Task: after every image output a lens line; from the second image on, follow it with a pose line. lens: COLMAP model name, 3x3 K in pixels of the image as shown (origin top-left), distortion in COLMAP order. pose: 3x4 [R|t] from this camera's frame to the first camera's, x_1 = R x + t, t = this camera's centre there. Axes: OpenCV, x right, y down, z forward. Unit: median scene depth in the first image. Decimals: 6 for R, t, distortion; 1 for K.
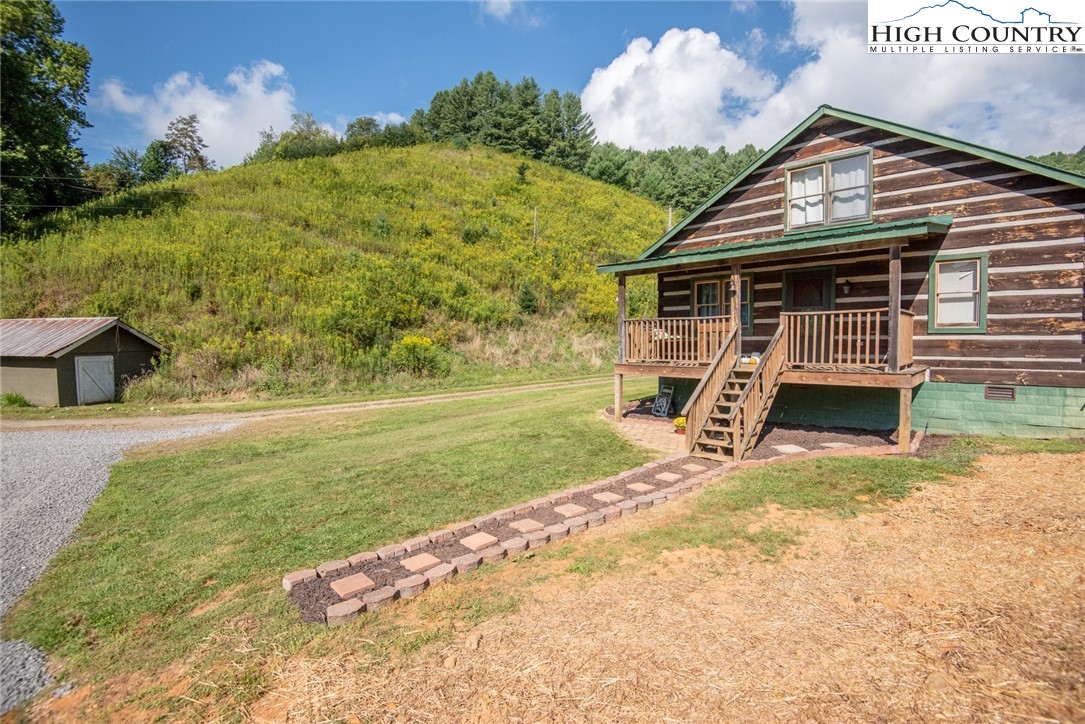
lens RADIAL K [[500.9, 0, 542.1], [0, 500.9, 363.5], [0, 0, 1]] dist [-0.001587, -0.028591]
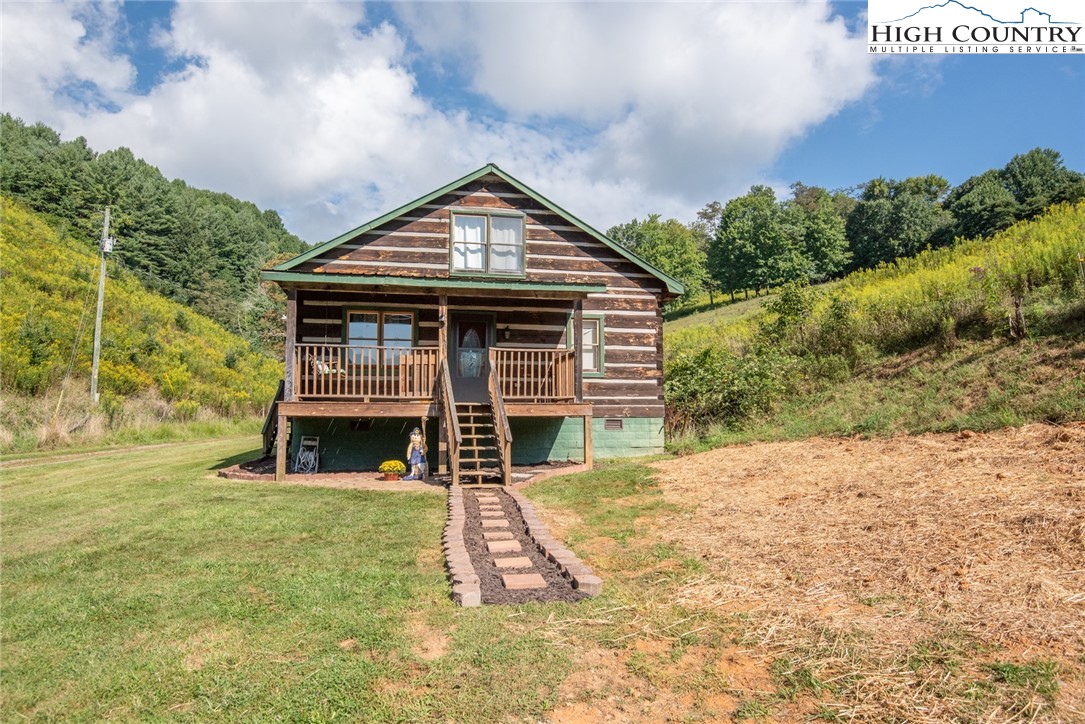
lens RADIAL K [[679.0, 0, 542.5], [0, 679.0, 362.0], [0, 0, 1]] dist [0.001370, -0.016051]
pose [[0.556906, 0.081010, 0.826615, -0.509557], [0.037634, 0.991749, -0.122548, 0.085243], [-0.829723, 0.099357, 0.549262, 0.121917]]
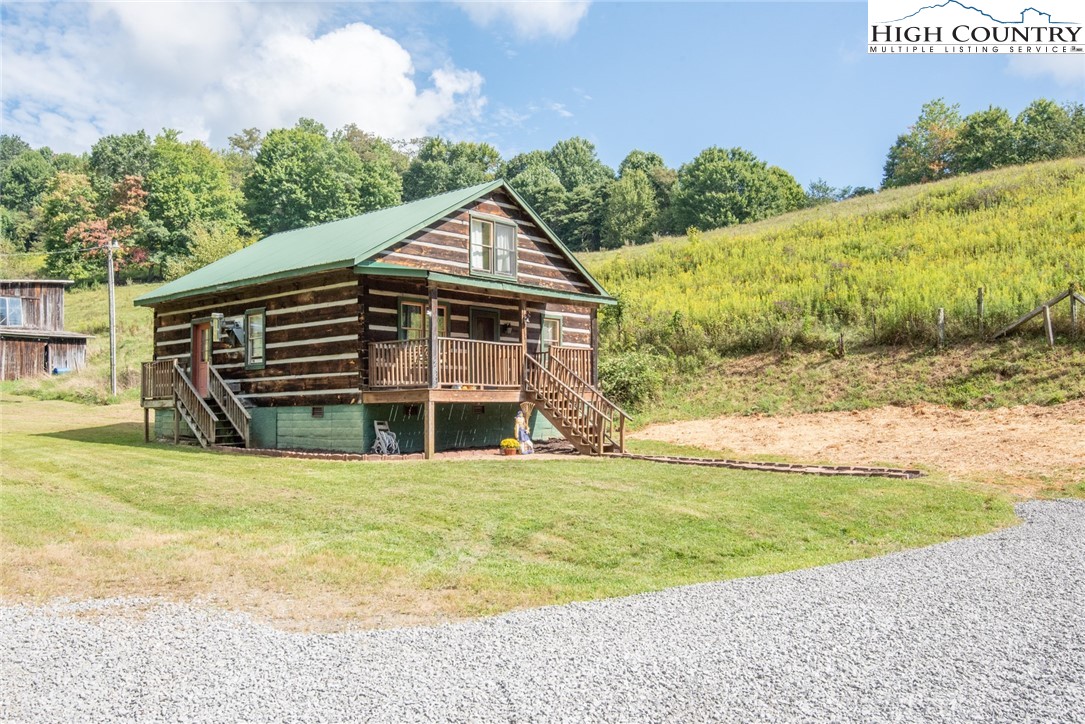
lens RADIAL K [[862.8, 0, 543.2], [0, 862.8, 378.4], [0, 0, 1]] dist [0.027784, -0.008560]
pose [[-0.067168, 0.037970, 0.997019, -1.395035], [0.056288, 0.997828, -0.034208, 0.044885], [-0.996153, 0.053823, -0.069159, 0.975115]]
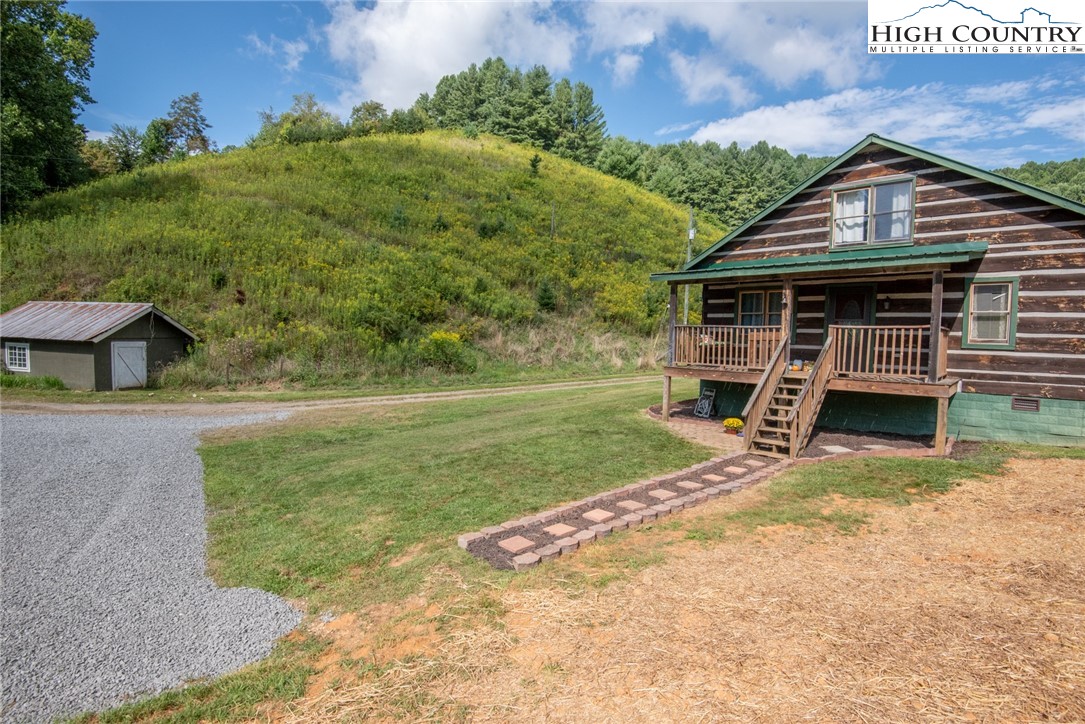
lens RADIAL K [[521.2, 0, 542.5], [0, 521.2, 362.0], [0, 0, 1]] dist [-0.000779, -0.026999]
pose [[0.999504, 0.030243, 0.008783, -0.132053], [-0.030268, 0.999538, 0.002791, -0.004625], [-0.008694, -0.003055, 0.999958, -0.111100]]
